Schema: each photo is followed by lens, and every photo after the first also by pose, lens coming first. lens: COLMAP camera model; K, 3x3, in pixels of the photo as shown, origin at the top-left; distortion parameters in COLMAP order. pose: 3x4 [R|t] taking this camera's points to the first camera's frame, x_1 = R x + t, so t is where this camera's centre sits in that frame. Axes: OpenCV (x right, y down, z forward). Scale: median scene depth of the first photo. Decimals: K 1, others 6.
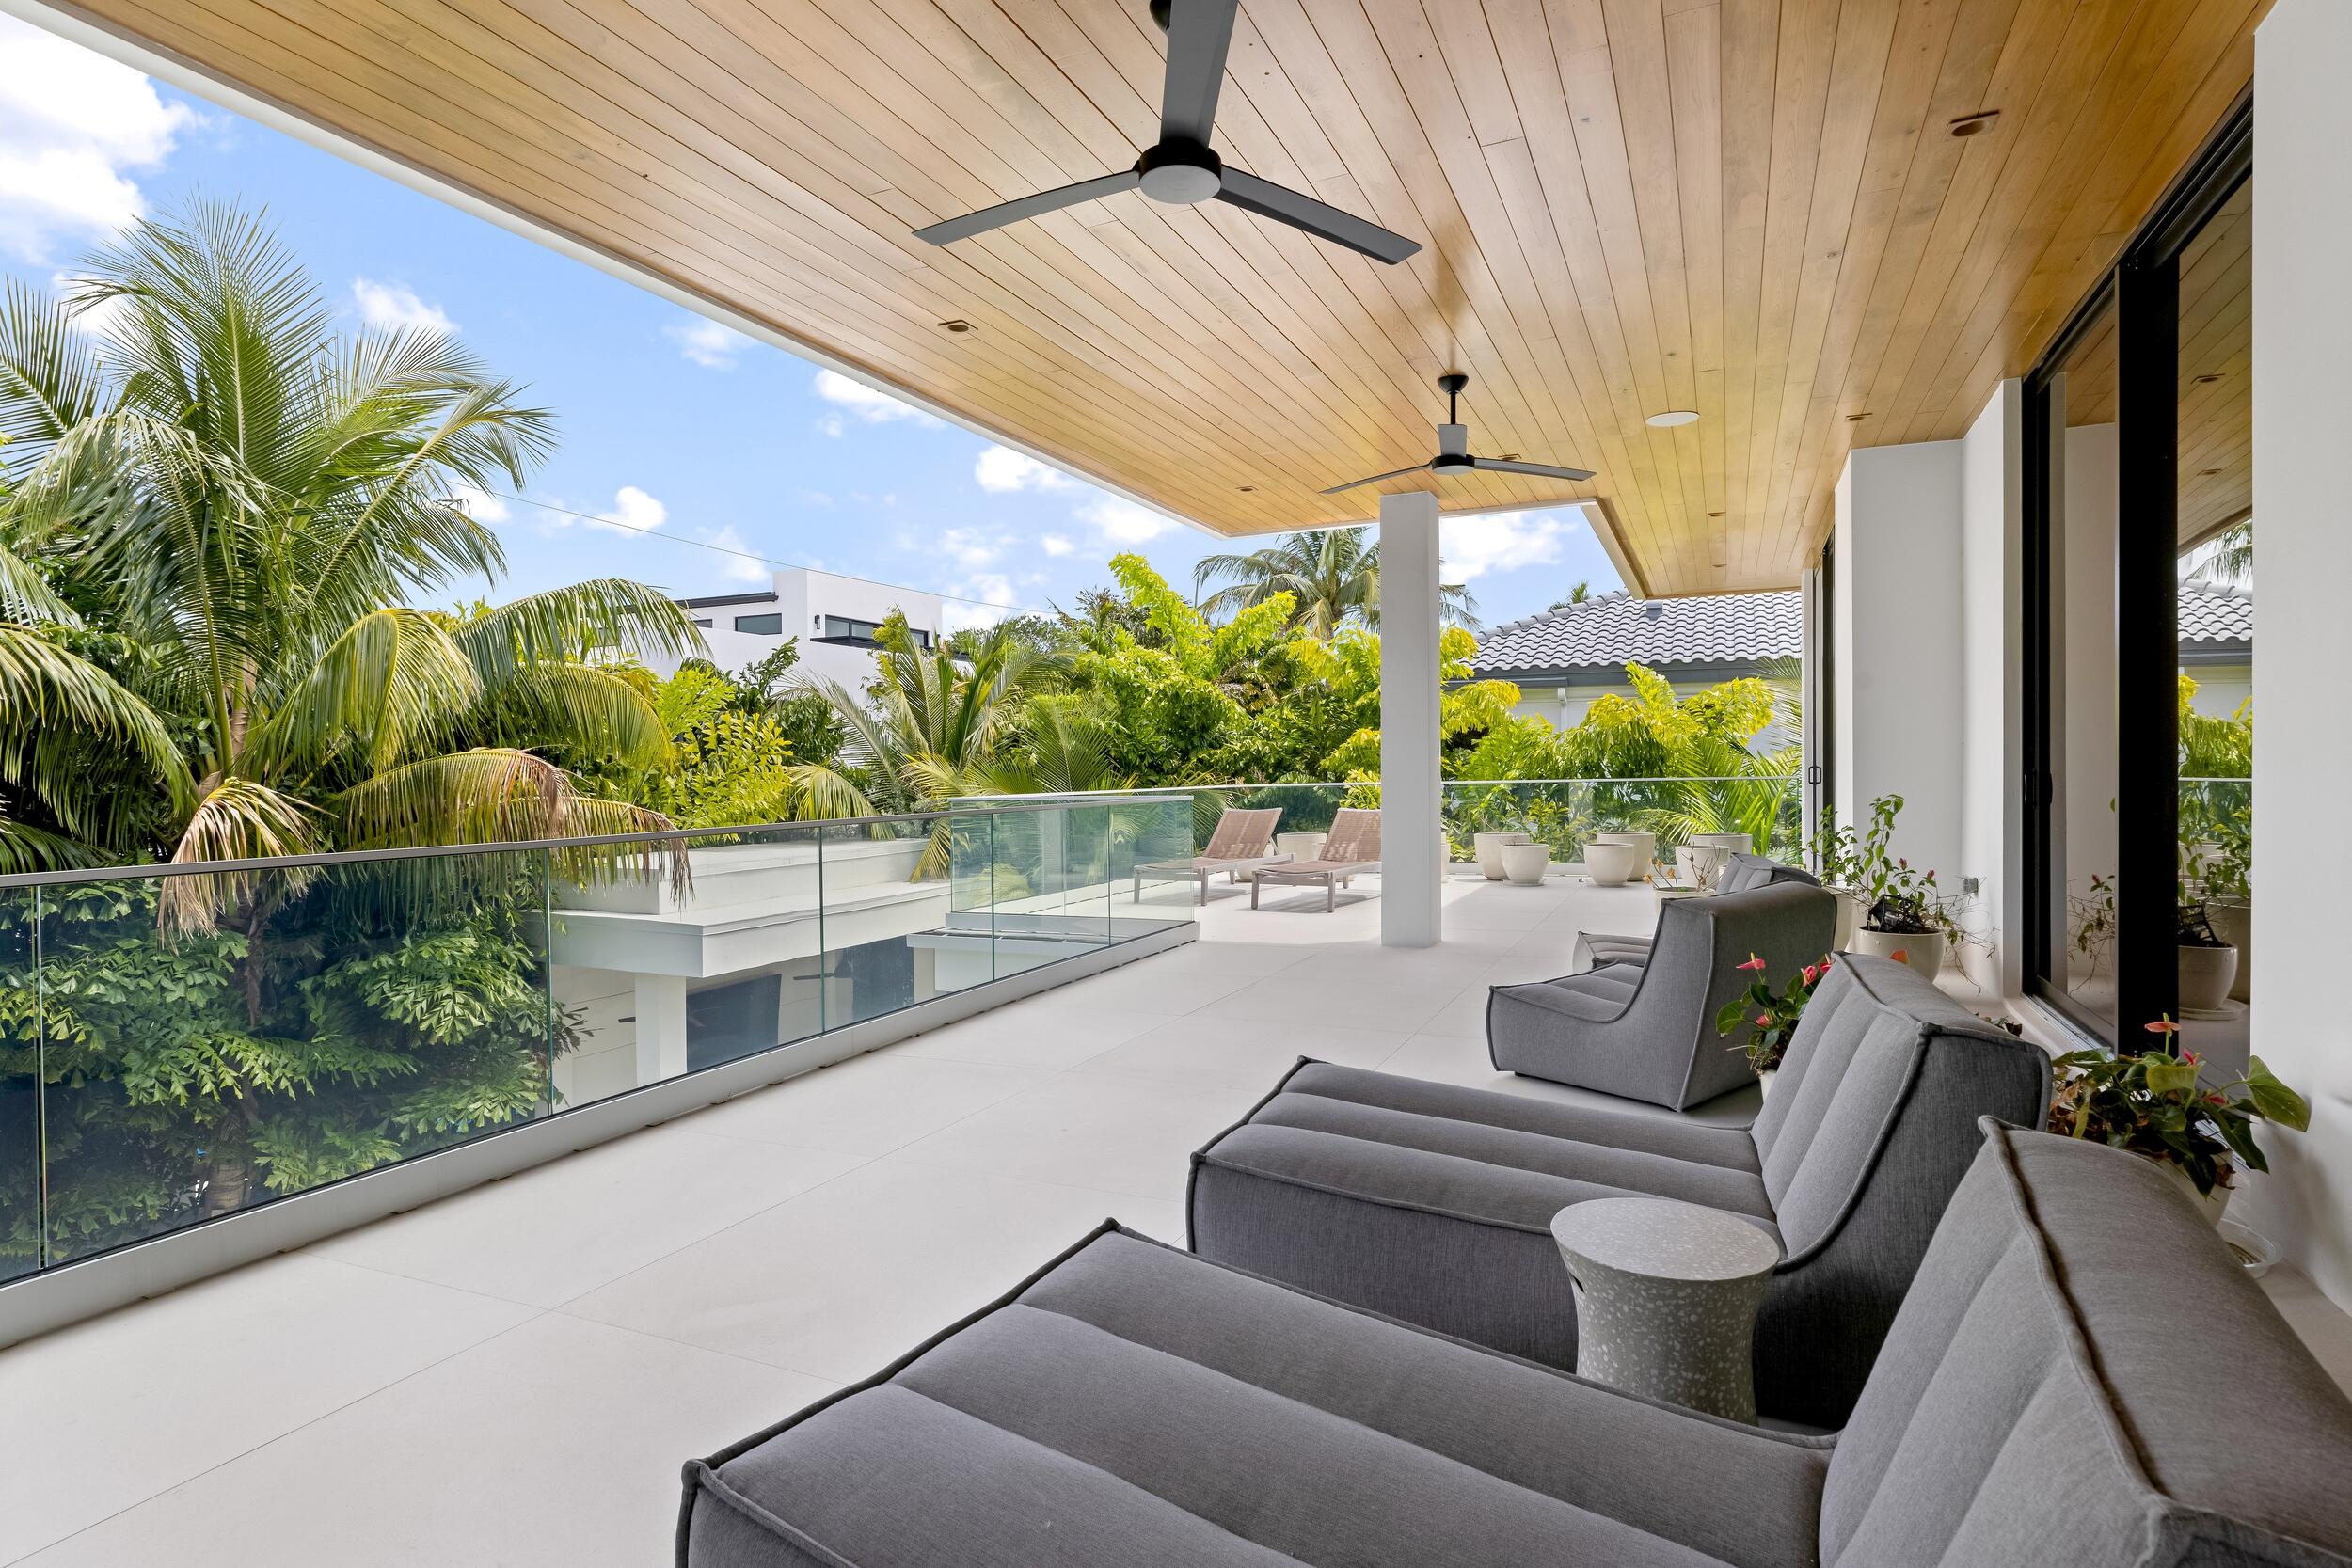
lens RADIAL K [[1176.7, 0, 1185.2], [0, 1176.7, 778.2], [0, 0, 1]] dist [0.000078, -0.000159]
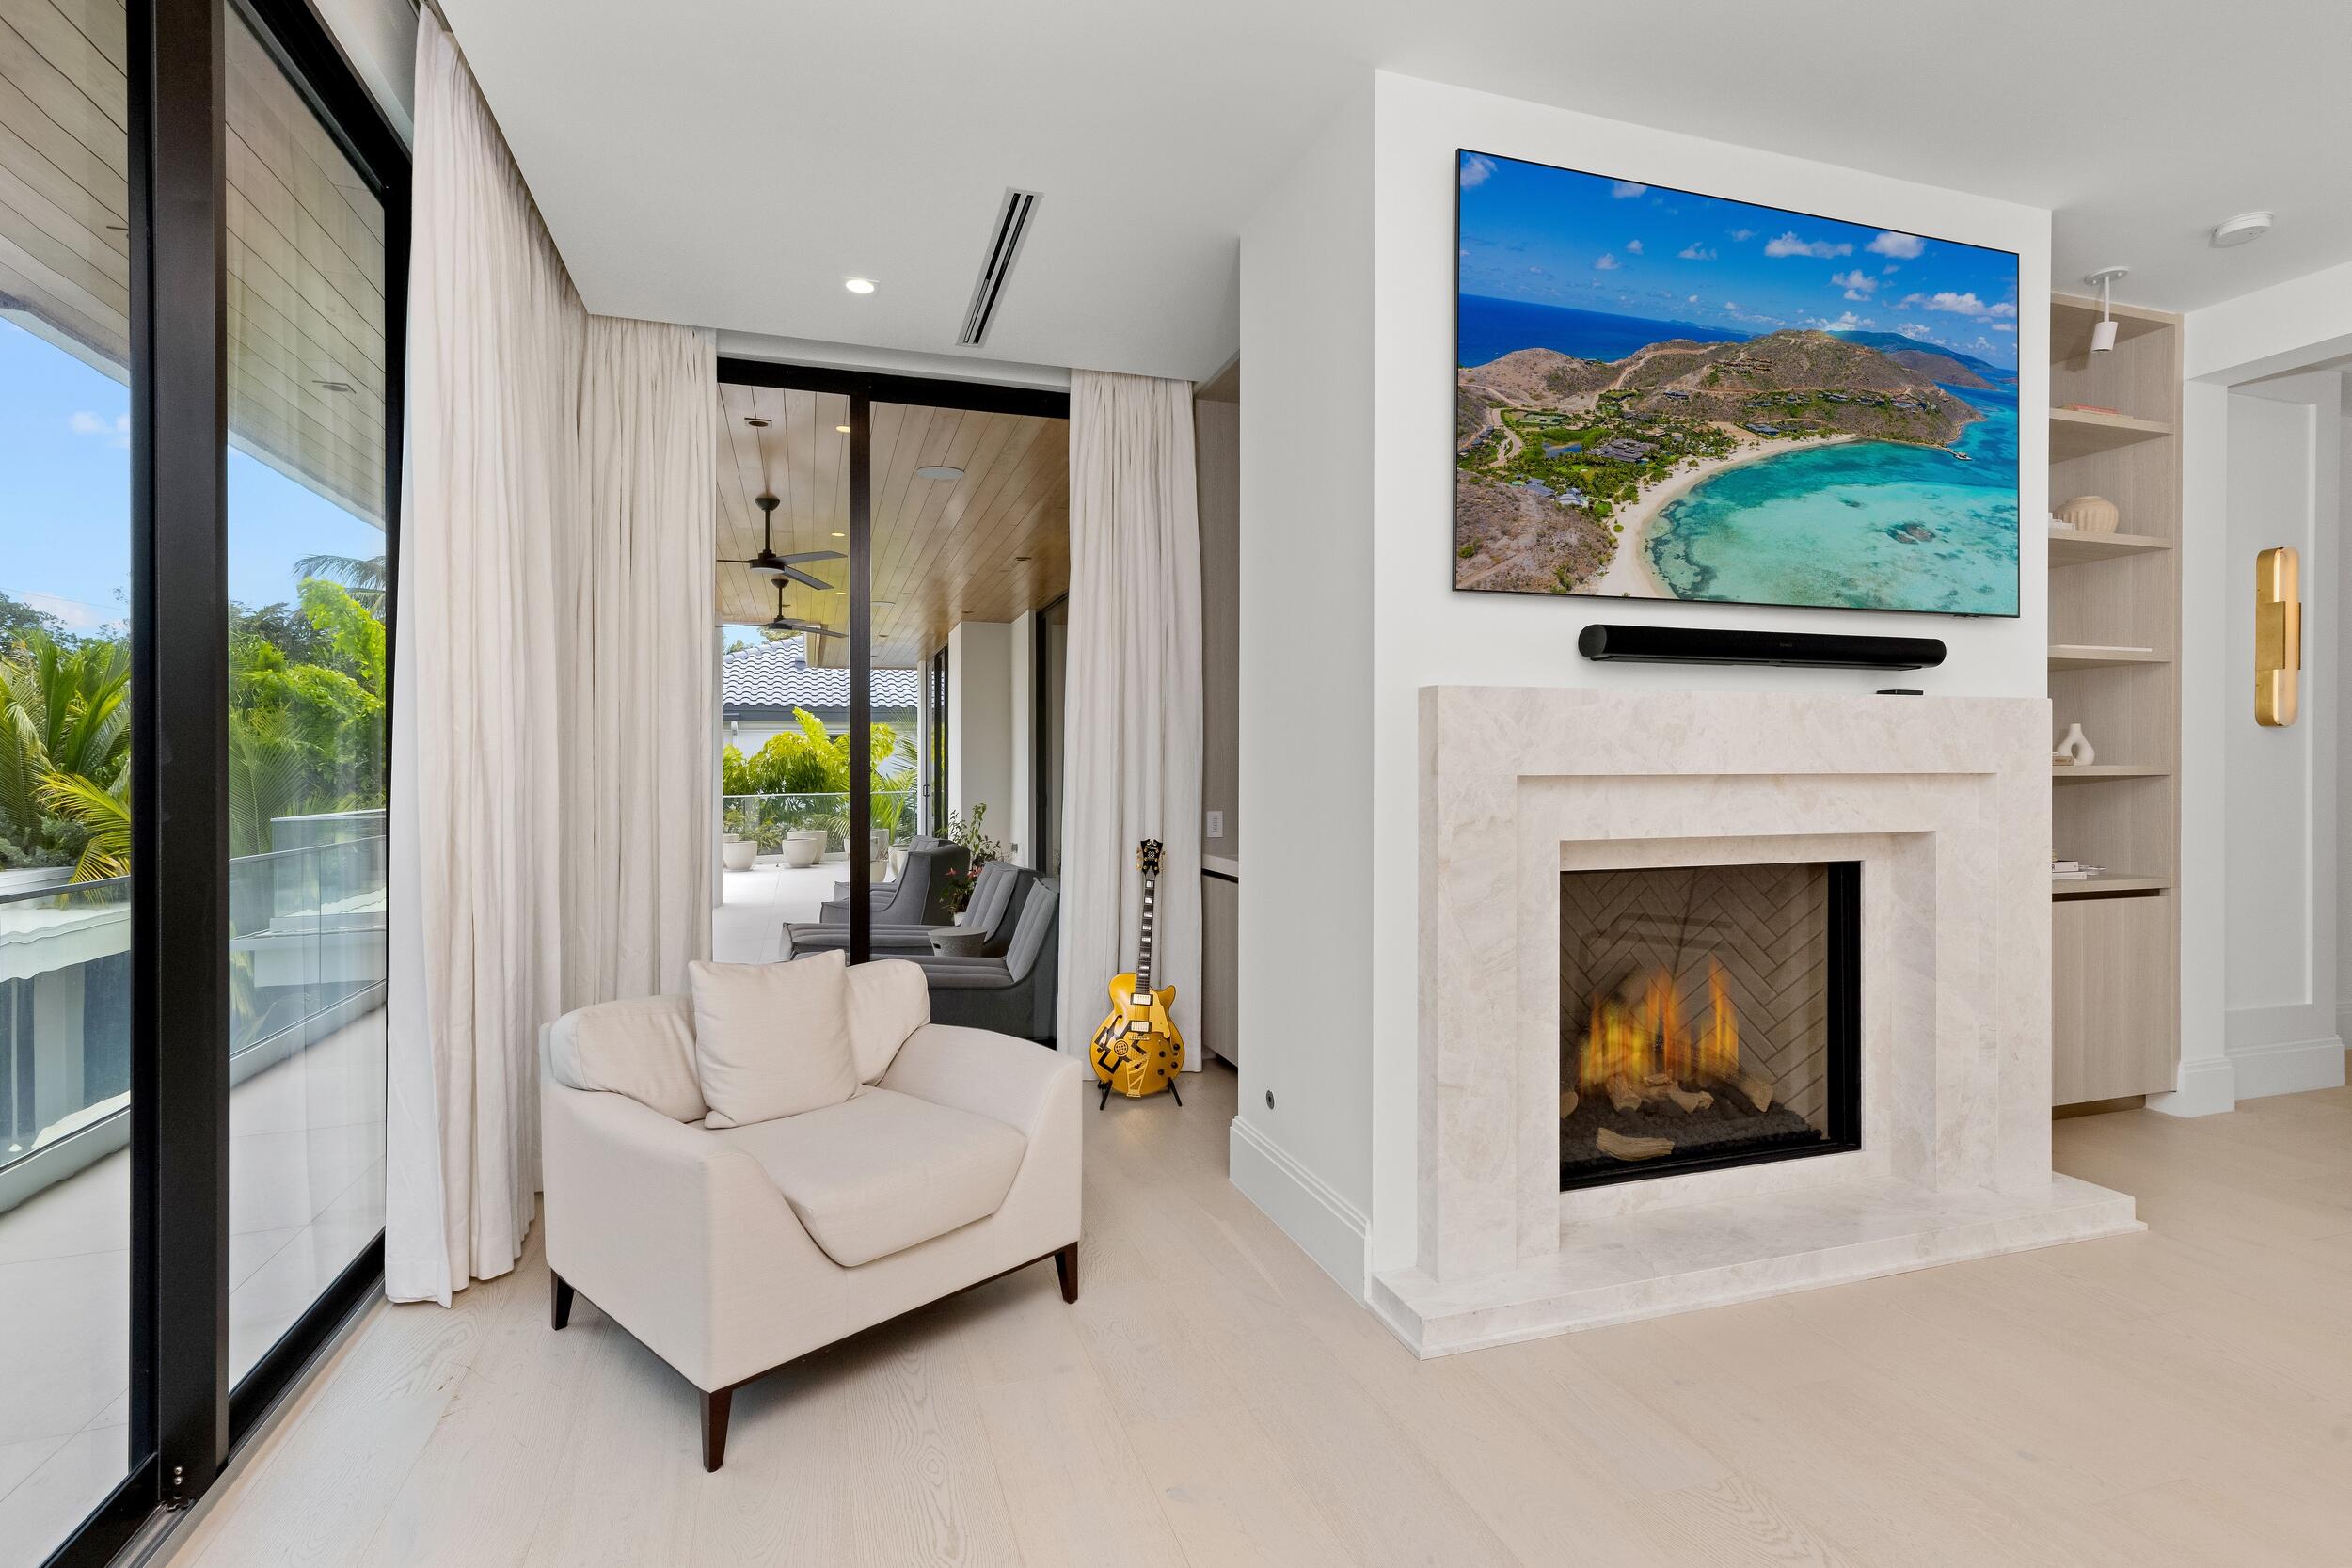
lens RADIAL K [[1126.7, 0, 1172.1], [0, 1126.7, 719.1], [0, 0, 1]] dist [-0.001379, -0.000421]
pose [[0.734740, 0.031616, 0.677611, -0.211883], [0.008410, 0.998412, -0.055703, -0.009044], [-0.678296, 0.046626, 0.733308, -0.287960]]
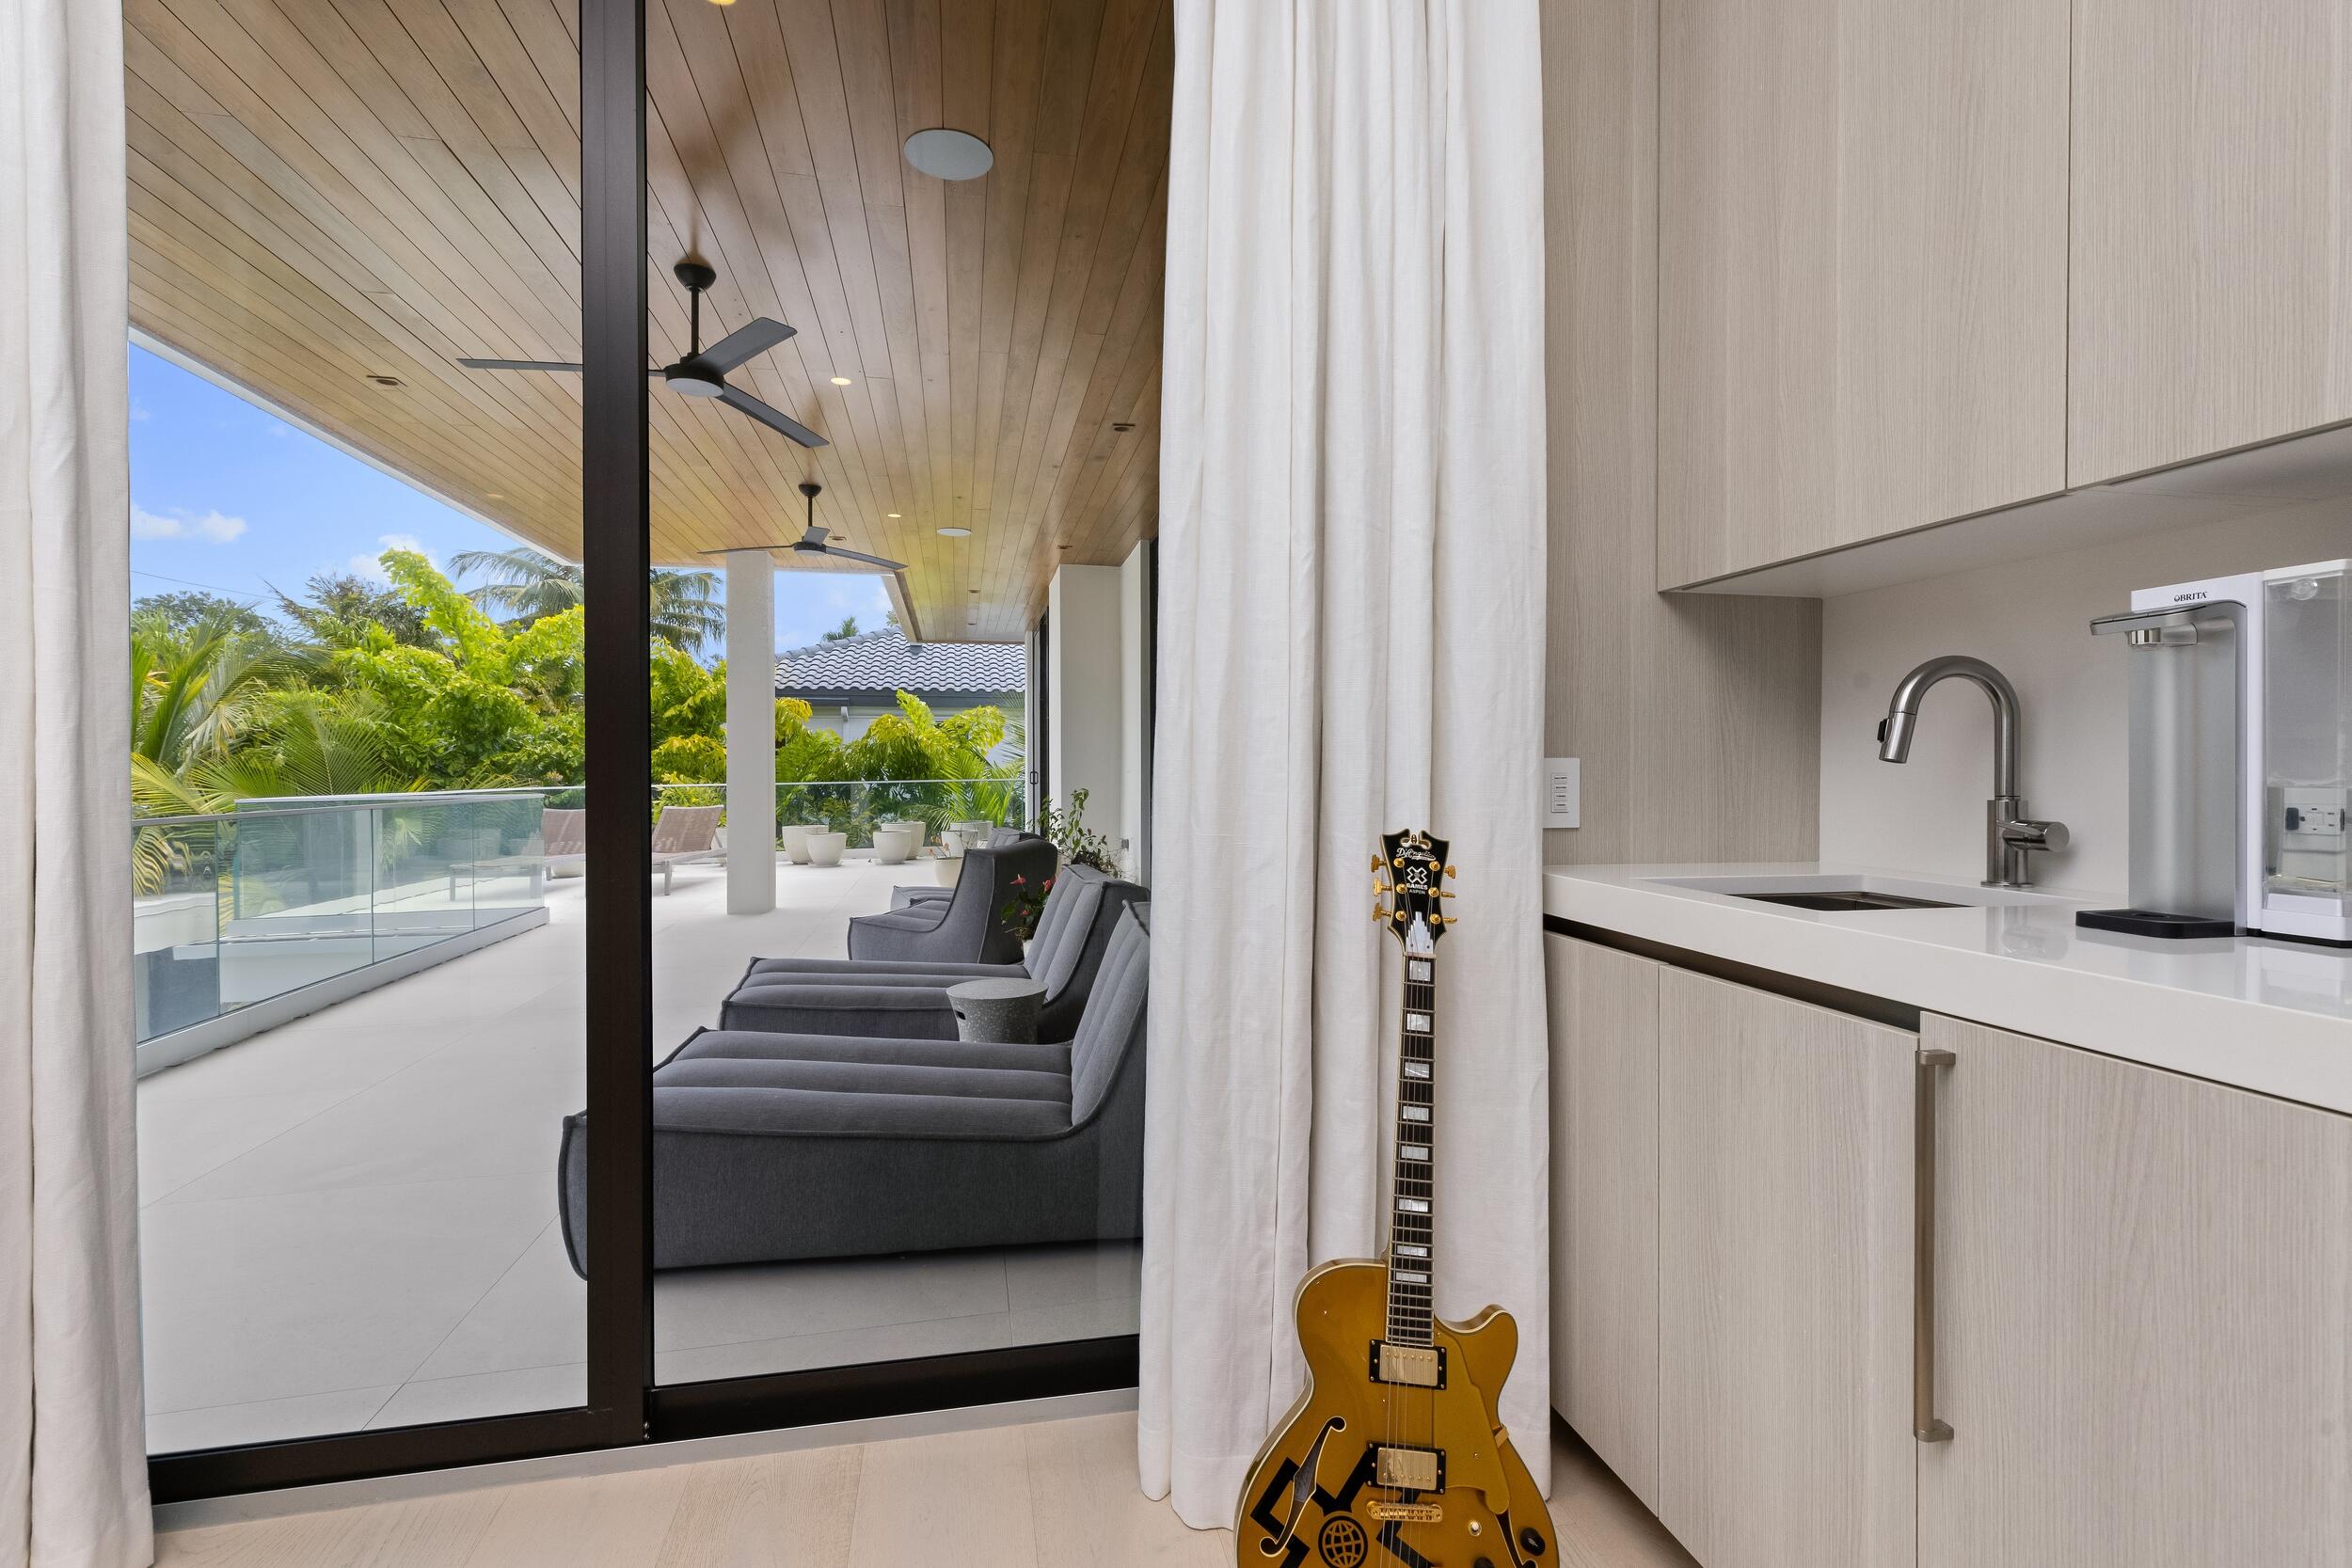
lens RADIAL K [[1066.3, 0, 1165.1], [0, 1066.3, 770.9], [0, 0, 1]] dist [0.003043, -0.000047]
pose [[0.811790, 0.005173, 0.583927, -0.067131], [0.001963, 0.999931, -0.011587, 0.003549], [-0.583946, 0.010553, 0.811724, -0.103997]]
